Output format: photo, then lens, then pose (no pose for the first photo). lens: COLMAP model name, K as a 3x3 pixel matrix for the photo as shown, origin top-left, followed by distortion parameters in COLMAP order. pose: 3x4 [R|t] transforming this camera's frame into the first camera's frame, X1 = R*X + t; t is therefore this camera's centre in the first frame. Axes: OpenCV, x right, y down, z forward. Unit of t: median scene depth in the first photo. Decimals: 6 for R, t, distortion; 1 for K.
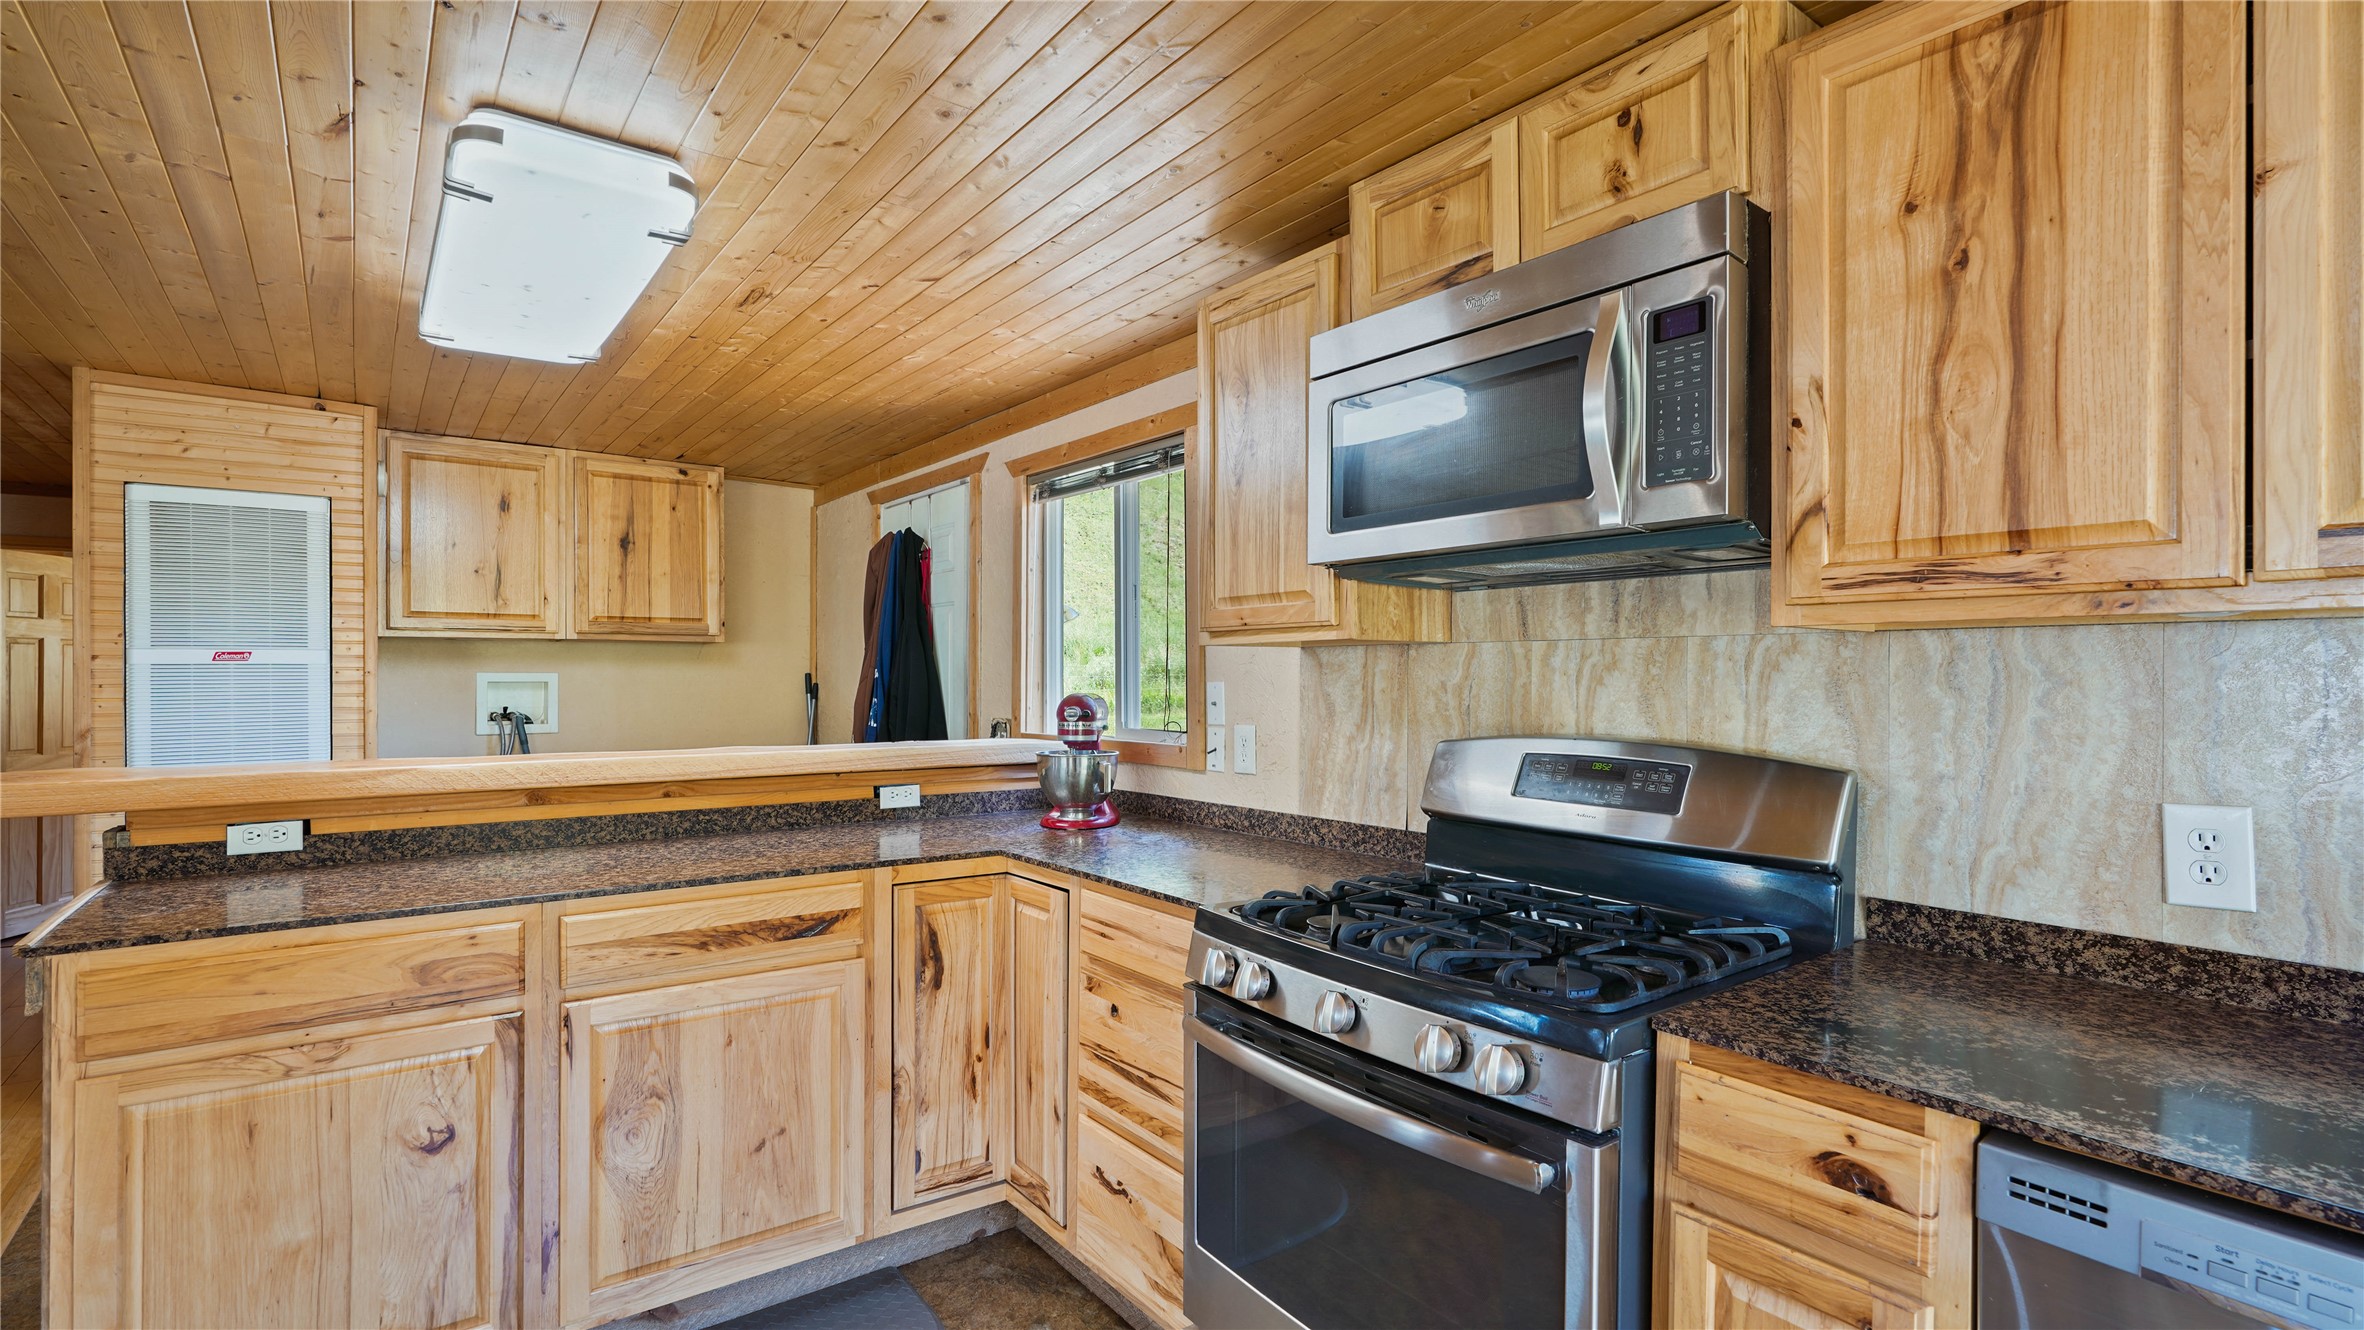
lens RADIAL K [[1081.4, 0, 1180.4], [0, 1081.4, 668.8], [0, 0, 1]] dist [-0.004217, 0.000339]
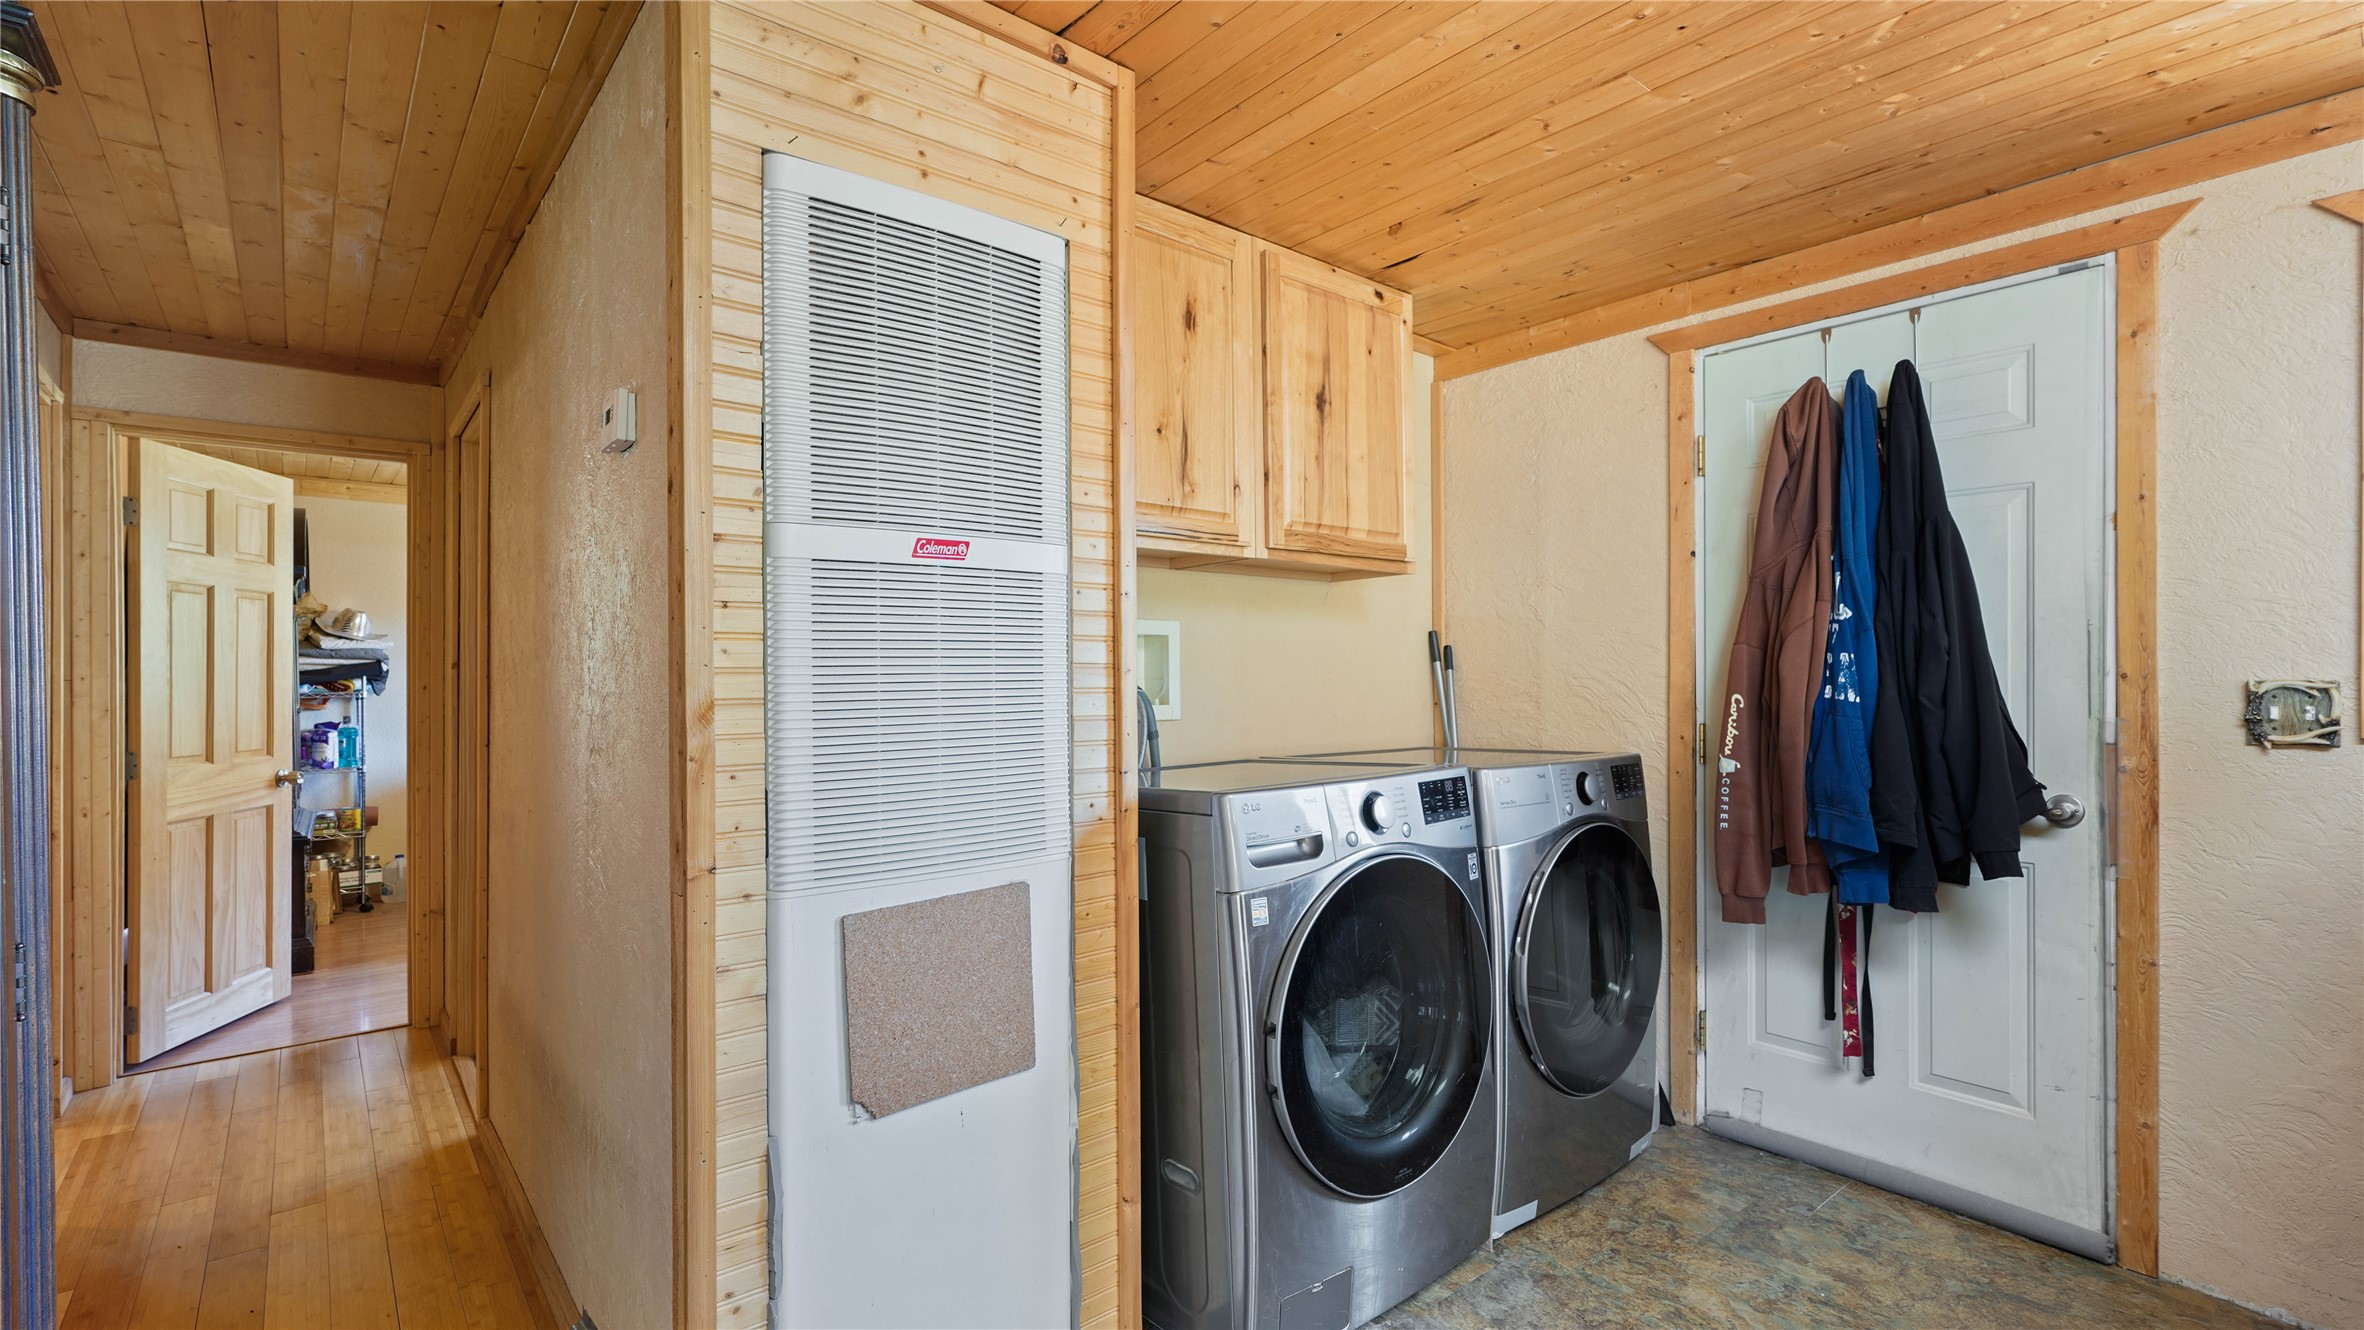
lens RADIAL K [[1073.5, 0, 1183.5], [0, 1073.5, 672.9], [0, 0, 1]] dist [-0.003502, 0.000889]
pose [[0.999231, -0.003777, 0.039023, -1.174720], [0.003773, 0.999993, 0.000187, 0.063795], [-0.039023, -0.000039, 0.999238, 0.781396]]
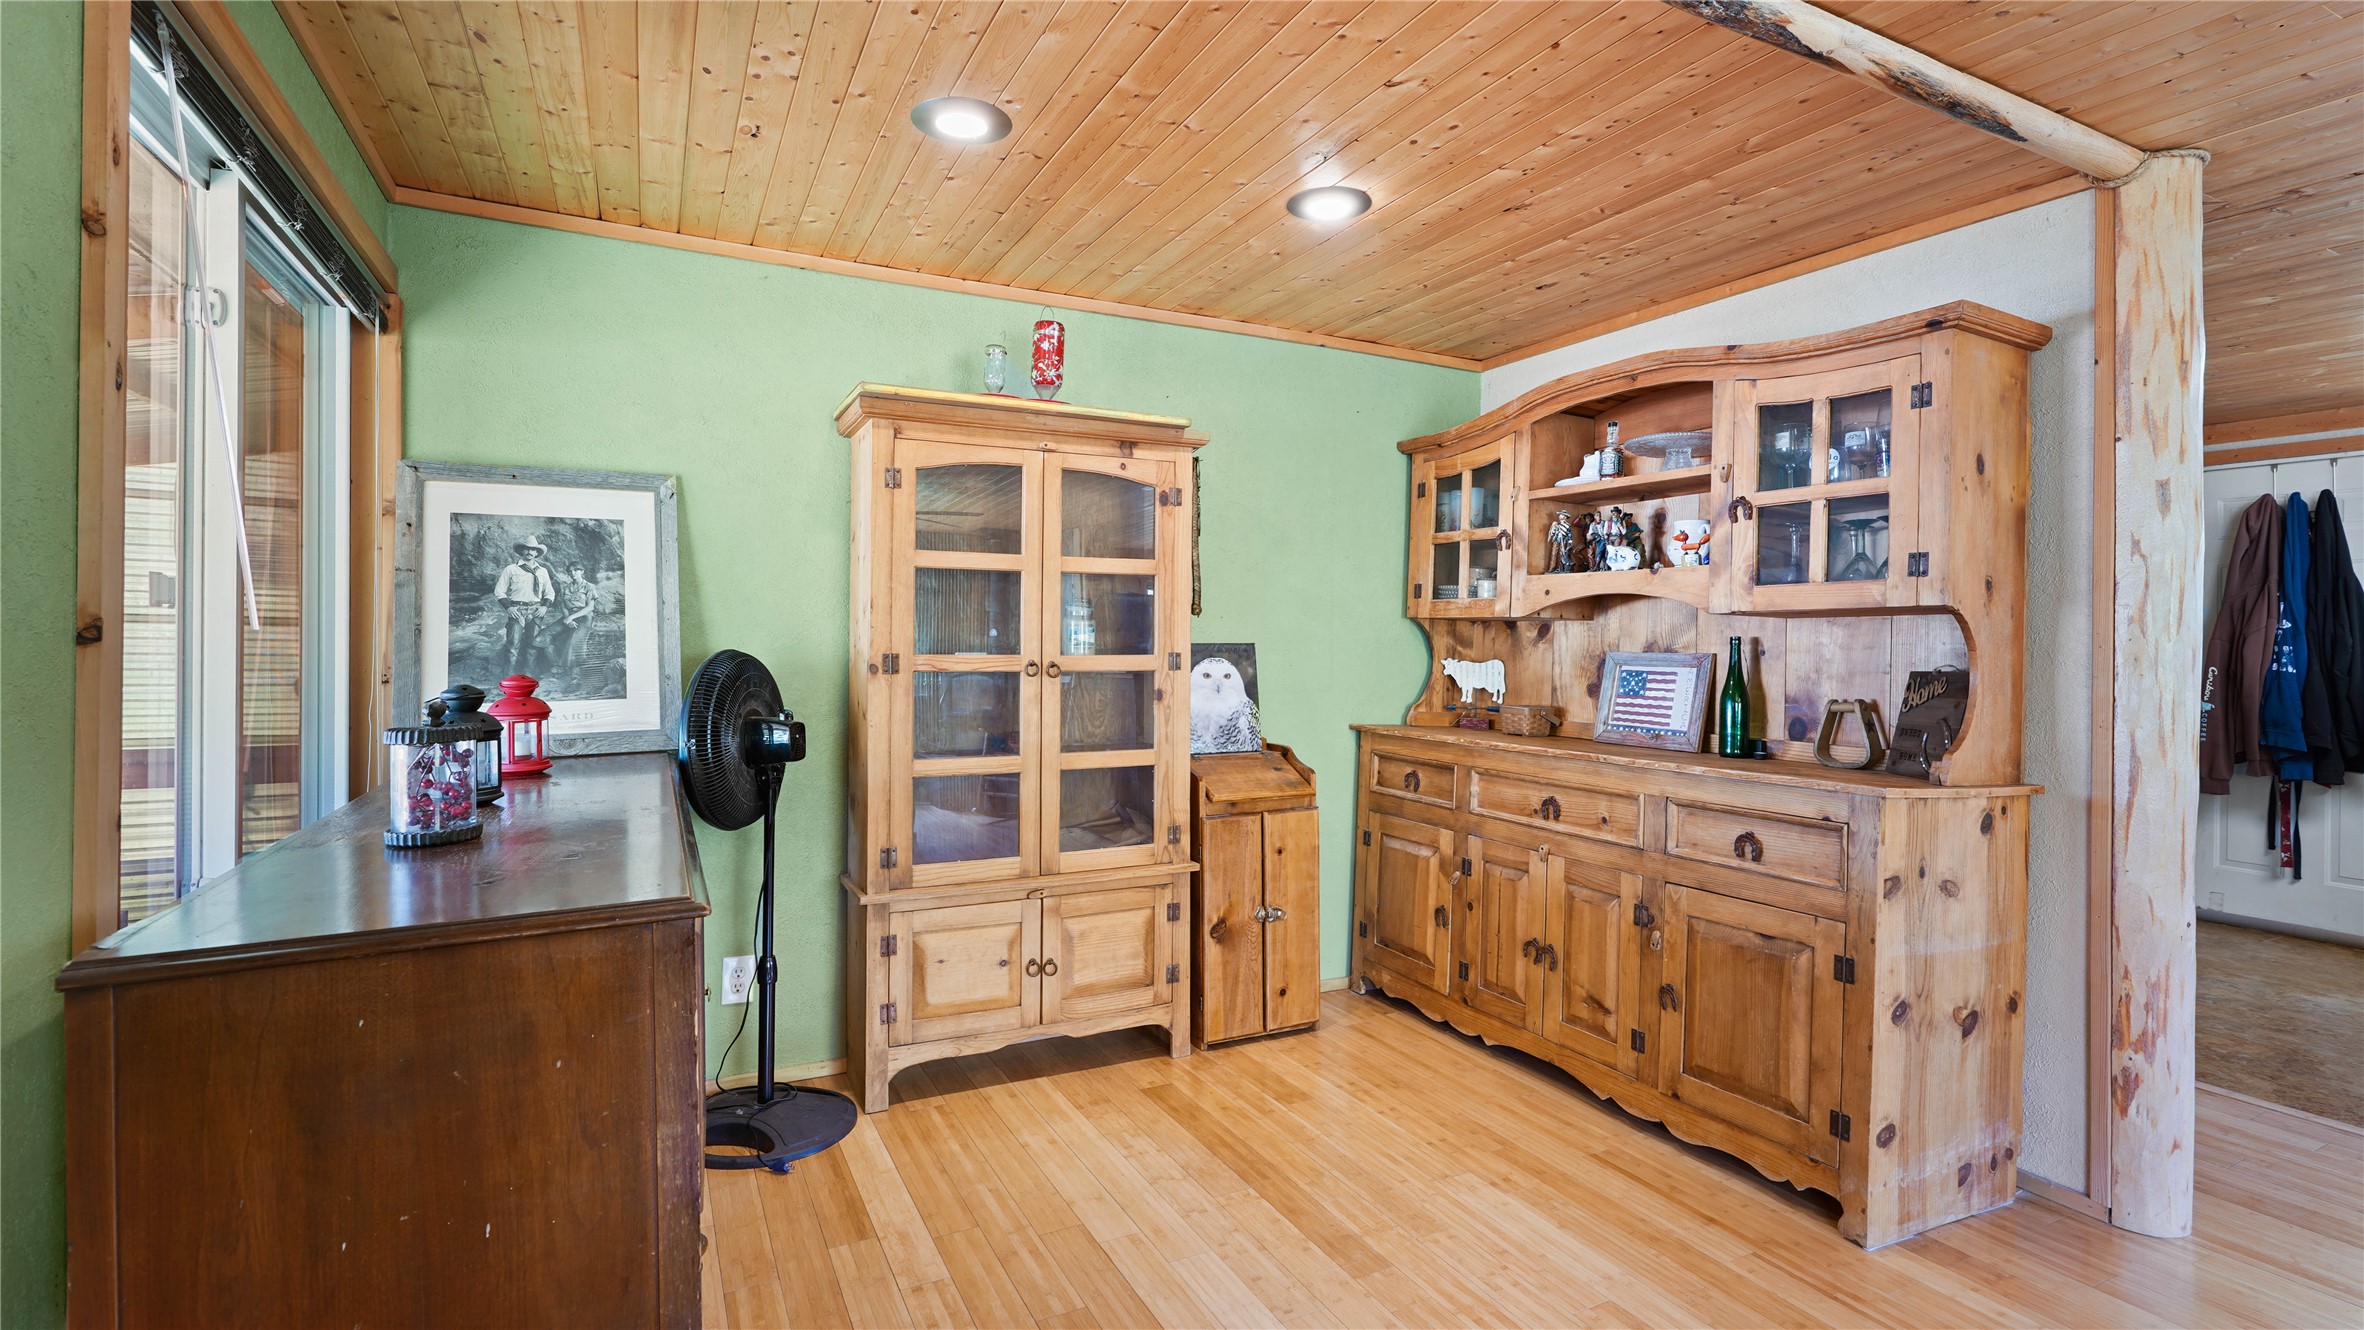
lens RADIAL K [[1083.4, 0, 1172.9], [0, 1083.4, 628.8], [0, 0, 1]] dist [-0.018502, 0.005240]
pose [[0.982442, 0.012069, -0.186179, -2.103503], [-0.013036, 0.999907, -0.003972, 0.049919], [0.186114, 0.006329, 0.982508, -0.466334]]
